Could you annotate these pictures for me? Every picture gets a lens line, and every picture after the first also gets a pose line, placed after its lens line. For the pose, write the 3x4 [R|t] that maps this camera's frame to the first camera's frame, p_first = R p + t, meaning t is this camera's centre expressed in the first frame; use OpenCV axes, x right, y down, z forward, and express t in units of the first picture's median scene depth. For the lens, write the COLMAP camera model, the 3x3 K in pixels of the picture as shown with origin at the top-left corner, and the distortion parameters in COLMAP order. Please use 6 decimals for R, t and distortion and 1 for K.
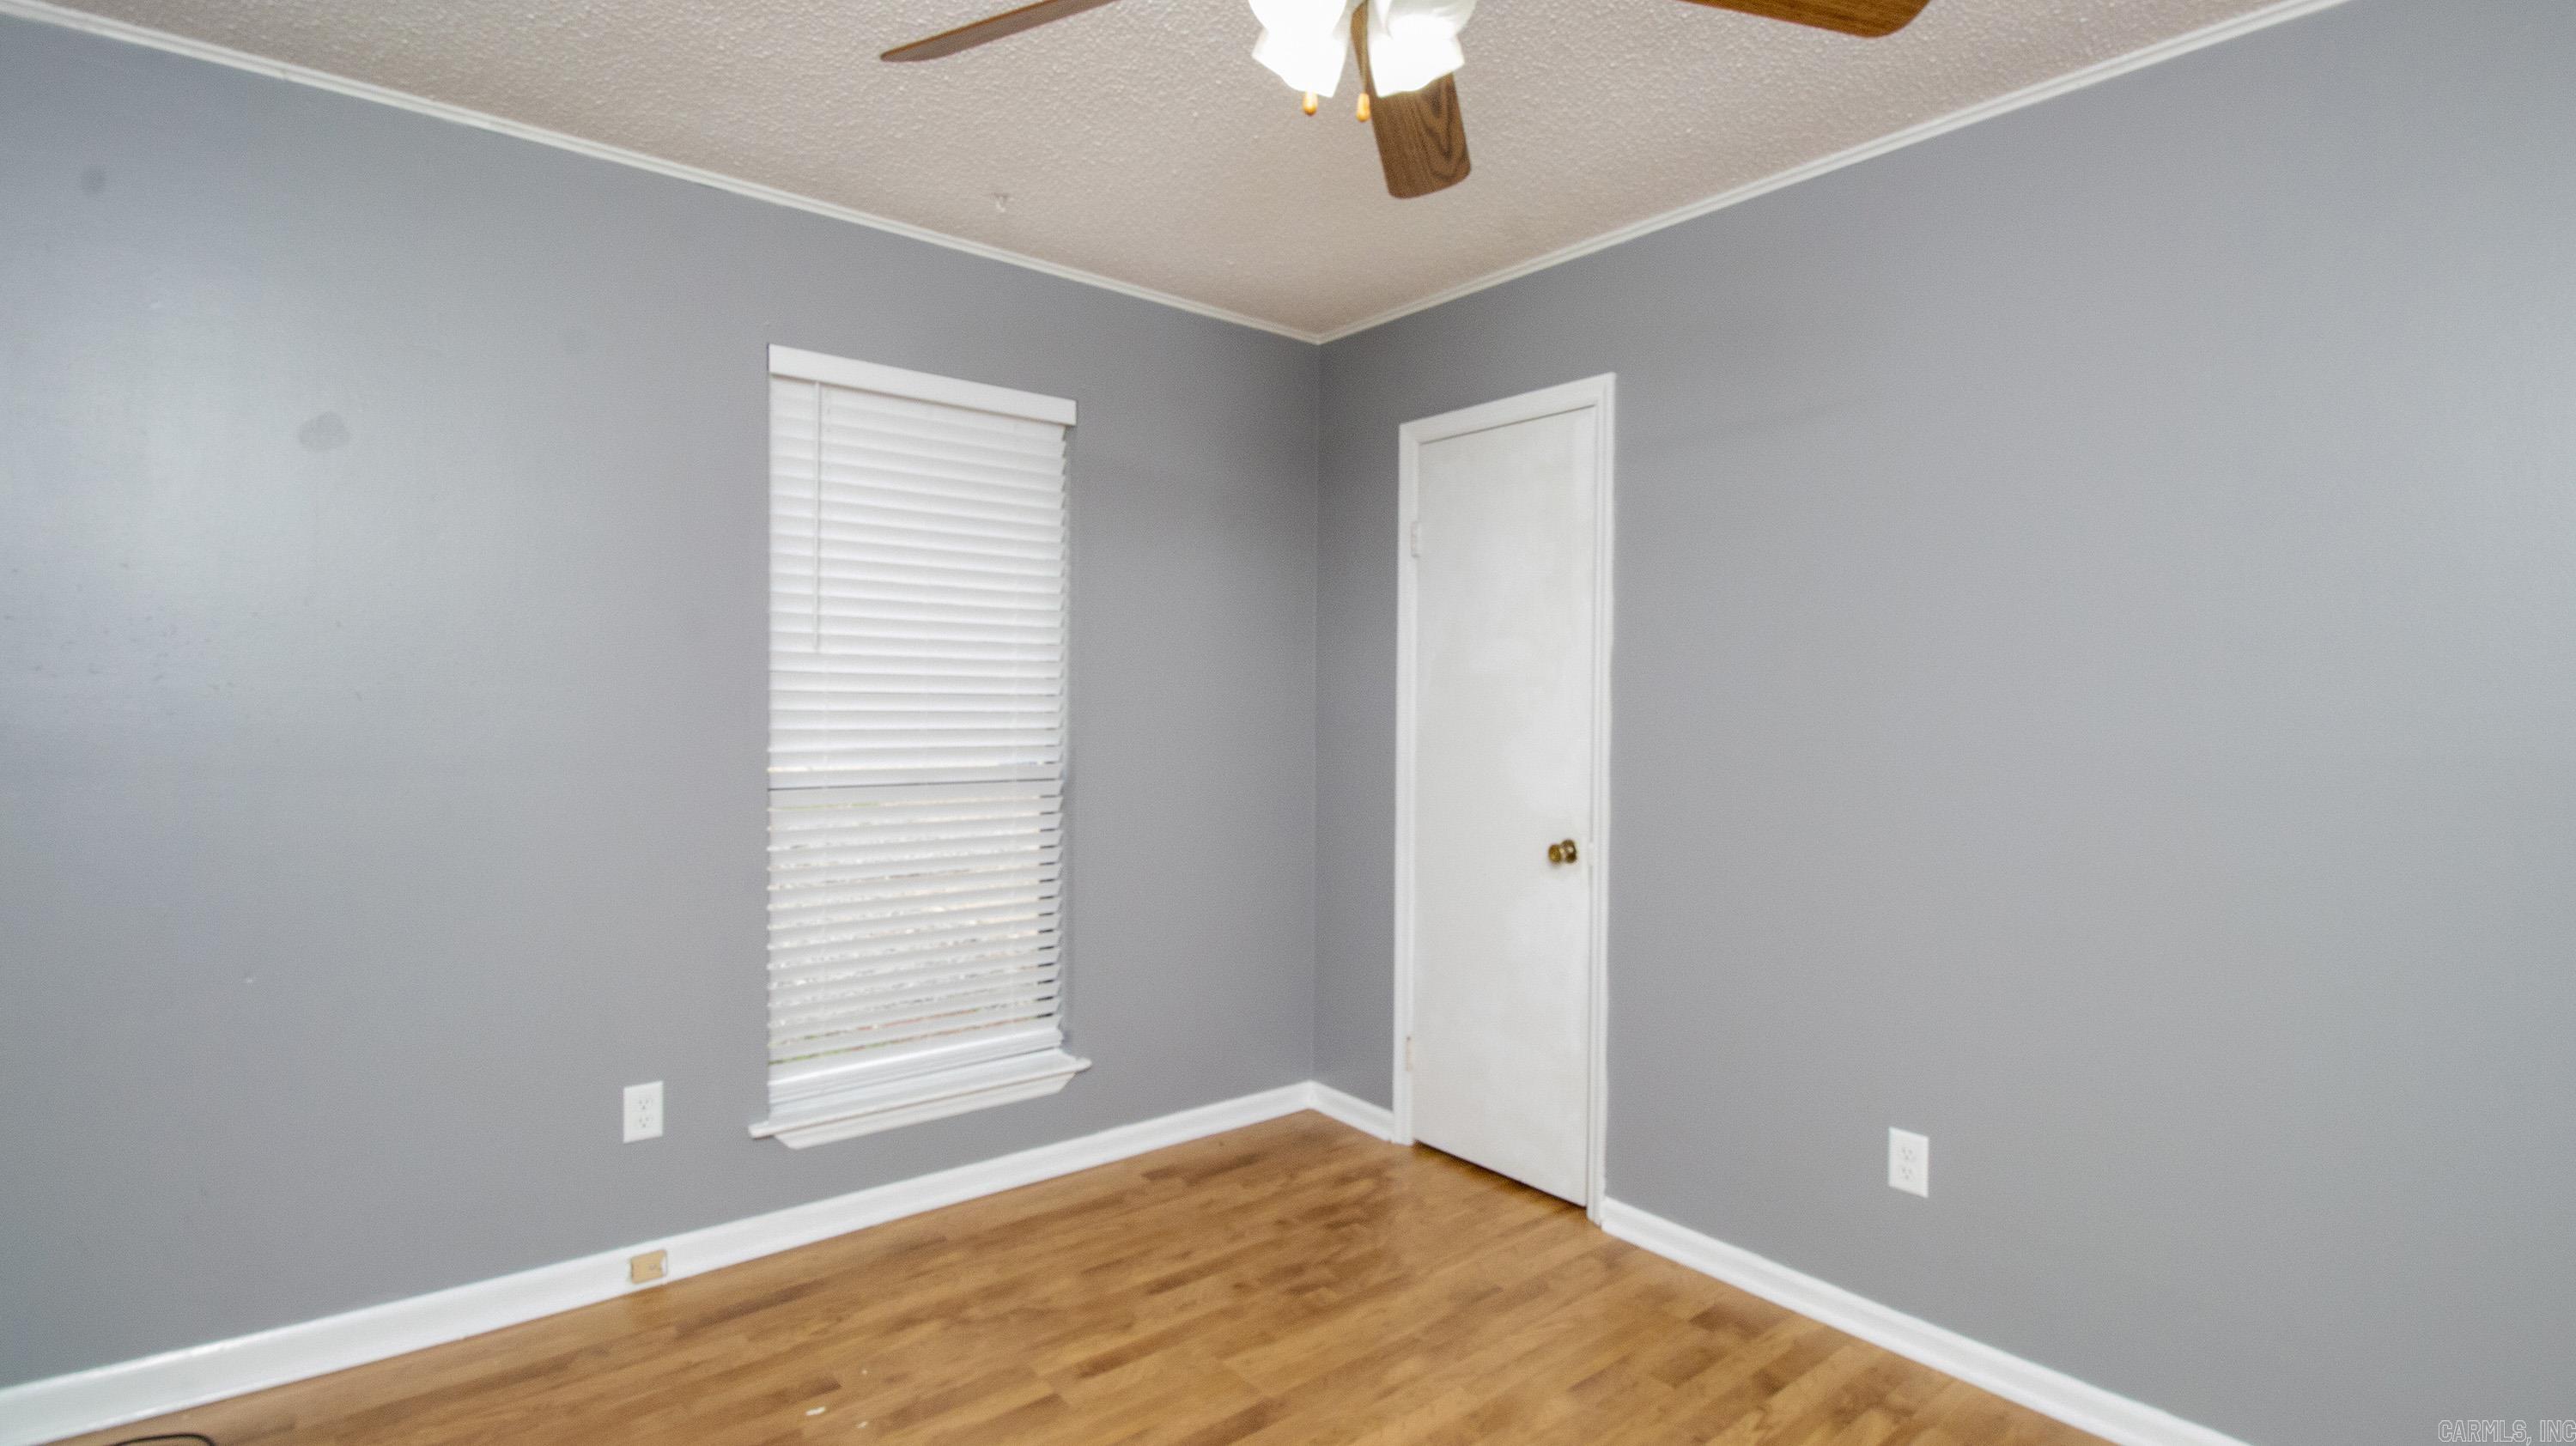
lens RADIAL K [[1186.1, 0, 1288.0], [0, 1186.1, 723.0], [0, 0, 1]] dist [0.000333, -0.000439]
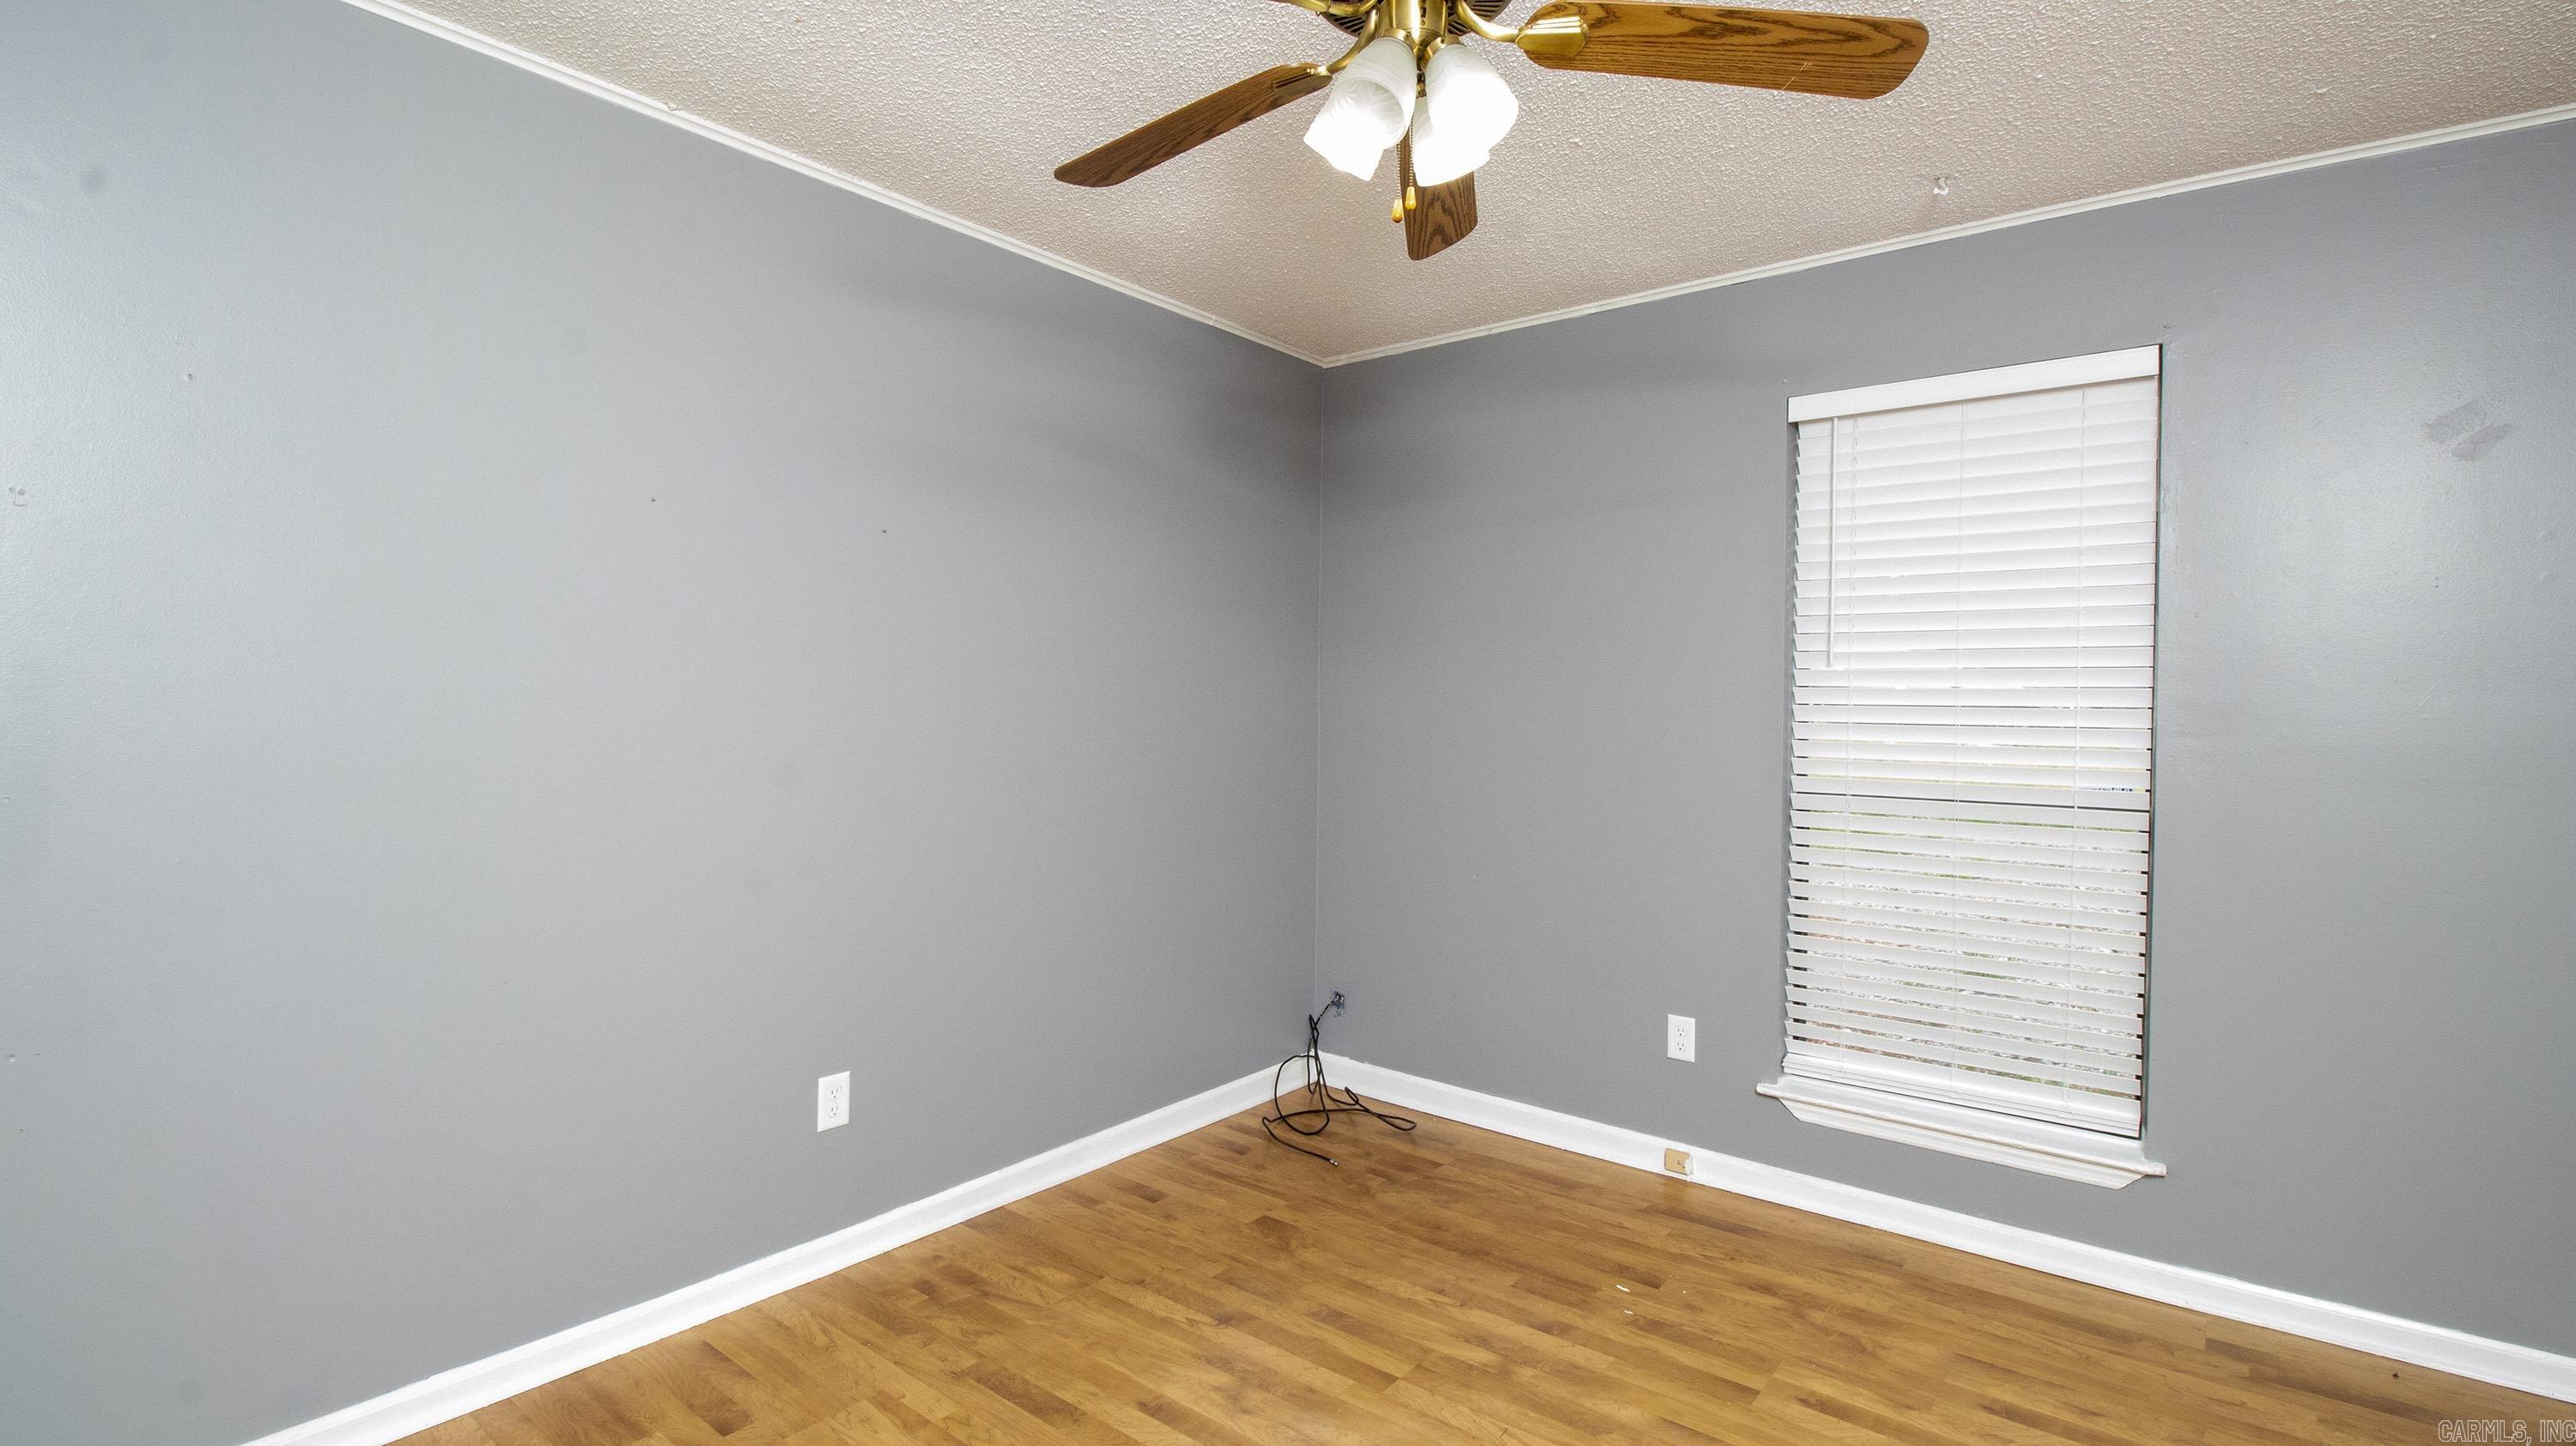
lens RADIAL K [[1186.1, 0, 1288.0], [0, 1186.1, 723.0], [0, 0, 1]] dist [0.000333, -0.000439]
pose [[0.213754, 0.009268, -0.976844, 0.599344], [-0.017273, 0.999835, 0.005706, -0.009090], [0.976735, 0.015653, 0.213878, 0.314856]]
